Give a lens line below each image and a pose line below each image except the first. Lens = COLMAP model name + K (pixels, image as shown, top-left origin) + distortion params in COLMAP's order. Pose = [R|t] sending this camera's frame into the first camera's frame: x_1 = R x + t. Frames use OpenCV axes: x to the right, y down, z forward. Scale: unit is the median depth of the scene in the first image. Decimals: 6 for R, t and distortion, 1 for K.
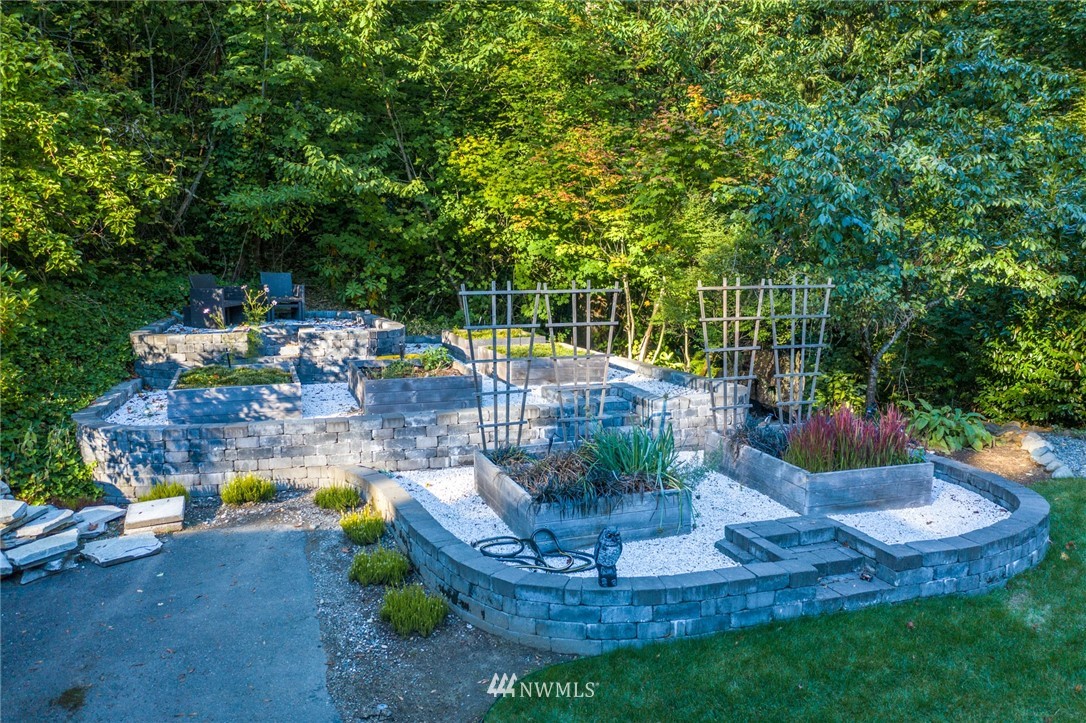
lens RADIAL K [[847.8, 0, 536.9], [0, 847.8, 364.5], [0, 0, 1]] dist [-0.017526, 0.003269]
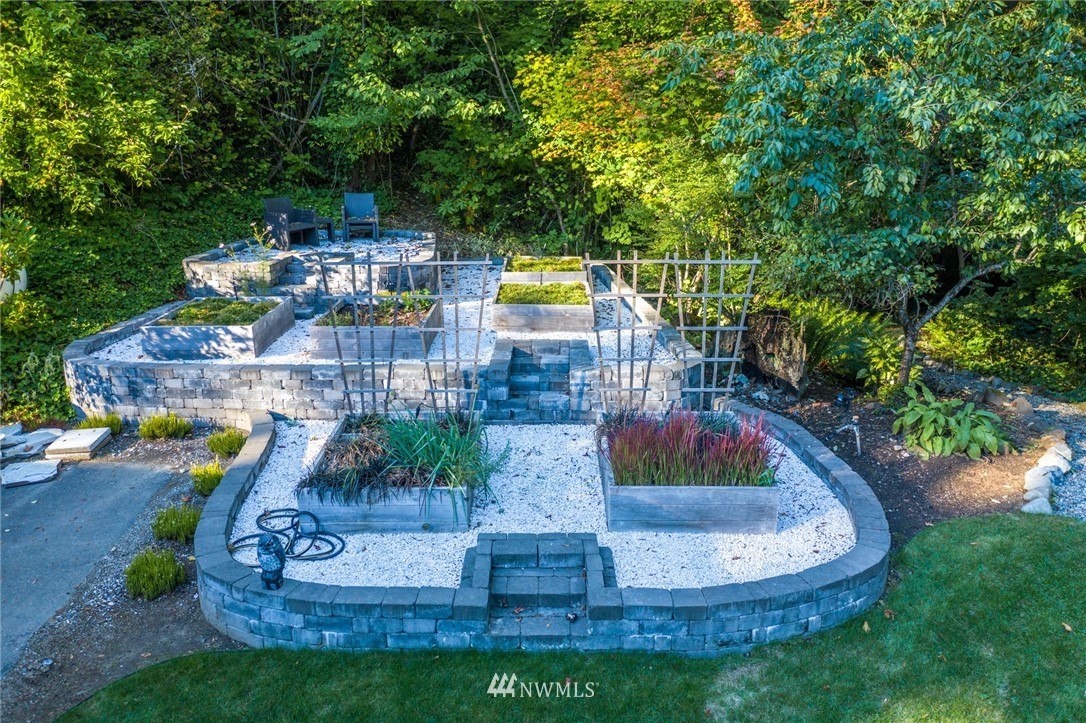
lens RADIAL K [[847.8, 0, 536.9], [0, 847.8, 364.5], [0, 0, 1]] dist [-0.017526, 0.003269]
pose [[0.945014, 0.089136, -0.314647, 0.436773], [-0.043587, 0.987884, 0.148949, -0.113231], [0.324112, -0.127045, 0.937449, 0.102477]]
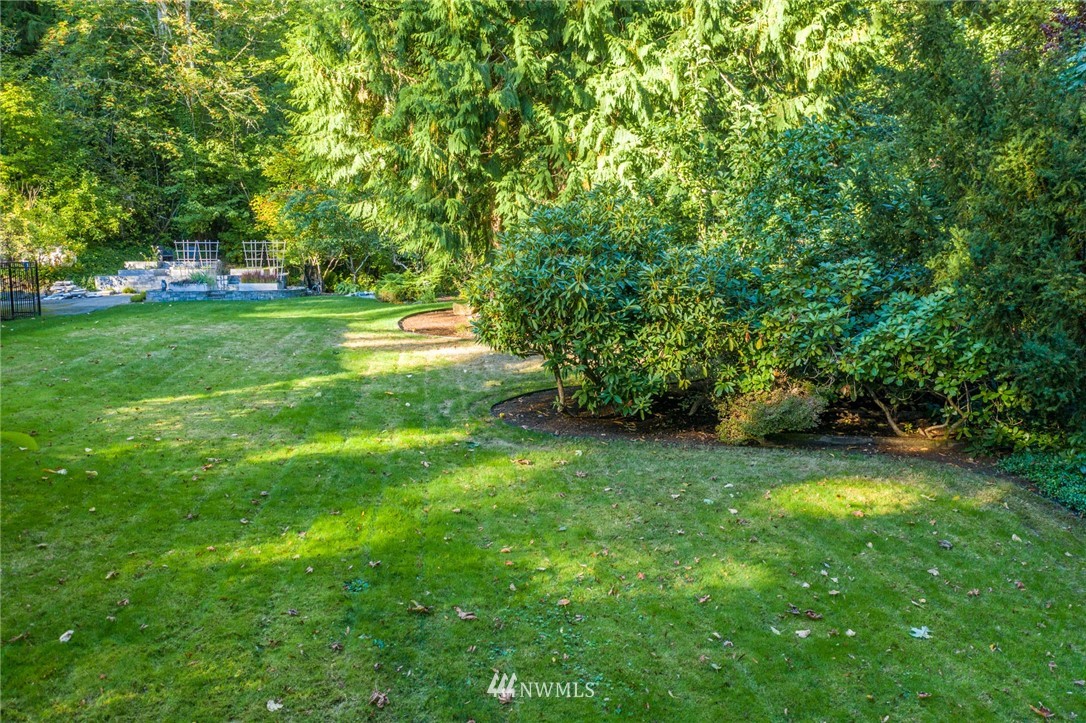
lens RADIAL K [[847.8, 0, 536.9], [0, 847.8, 364.5], [0, 0, 1]] dist [-0.017526, 0.003269]
pose [[0.984811, 0.020702, -0.172390, 2.143670], [-0.023631, 0.999609, -0.014954, 0.481624], [0.172013, 0.018800, 0.984915, -2.487510]]
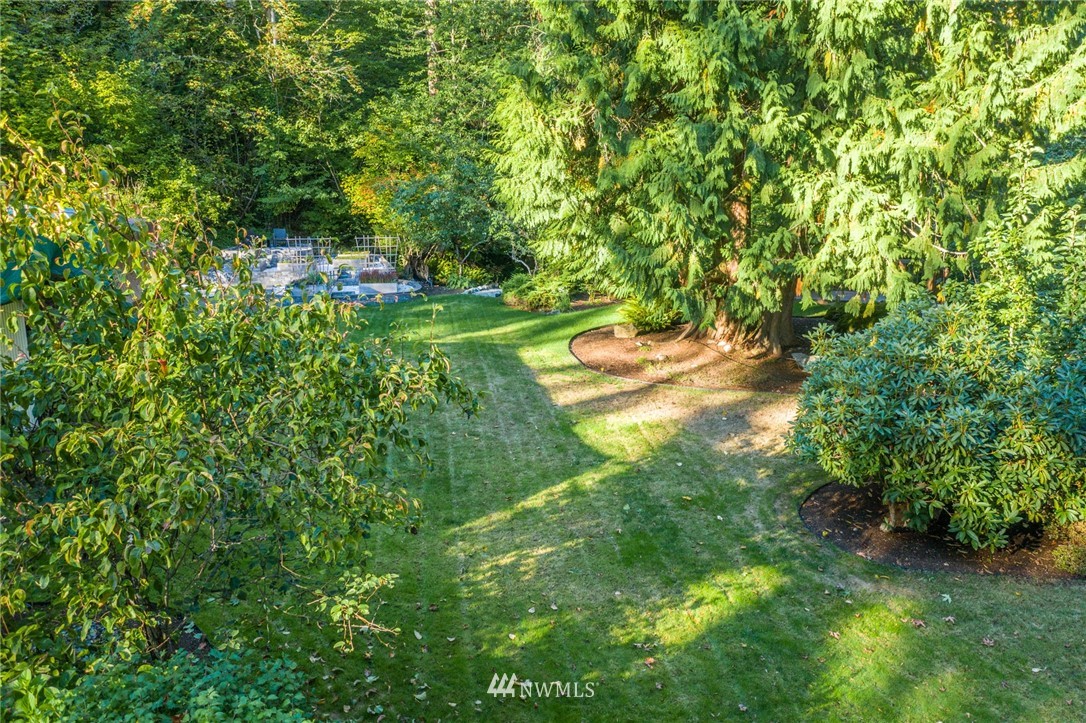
lens RADIAL K [[847.8, 0, 536.9], [0, 847.8, 364.5], [0, 0, 1]] dist [-0.017526, 0.003269]
pose [[0.986562, 0.032319, -0.160162, 1.570330], [-0.020255, 0.996872, 0.076392, 0.160275], [0.162130, -0.072122, 0.984130, -2.535794]]
